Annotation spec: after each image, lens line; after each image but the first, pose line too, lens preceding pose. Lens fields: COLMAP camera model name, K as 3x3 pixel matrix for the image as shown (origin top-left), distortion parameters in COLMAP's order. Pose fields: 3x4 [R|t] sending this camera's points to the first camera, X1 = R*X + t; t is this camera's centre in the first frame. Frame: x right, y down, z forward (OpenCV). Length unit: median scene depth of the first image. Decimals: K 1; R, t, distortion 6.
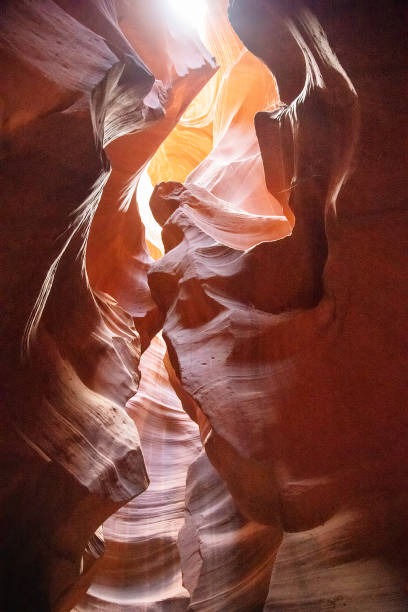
lens RADIAL K [[433.6, 0, 204.0], [0, 433.6, 306.0], [0, 0, 1]] dist [-0.064696, 0.001207]
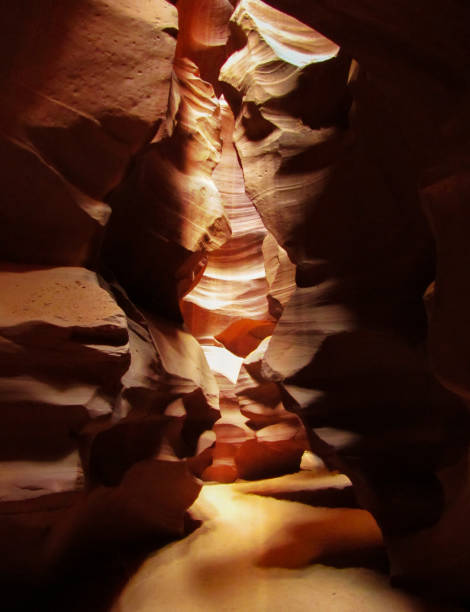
lens RADIAL K [[438.7, 0, 235.0], [0, 438.7, 306.0], [0, 0, 1]] dist [0.001496, 0.001180]
pose [[0.989182, 0.035926, -0.142223, 0.124902], [0.063857, 0.767401, 0.637980, -0.417849], [0.132062, -0.640160, 0.756806, -0.355889]]
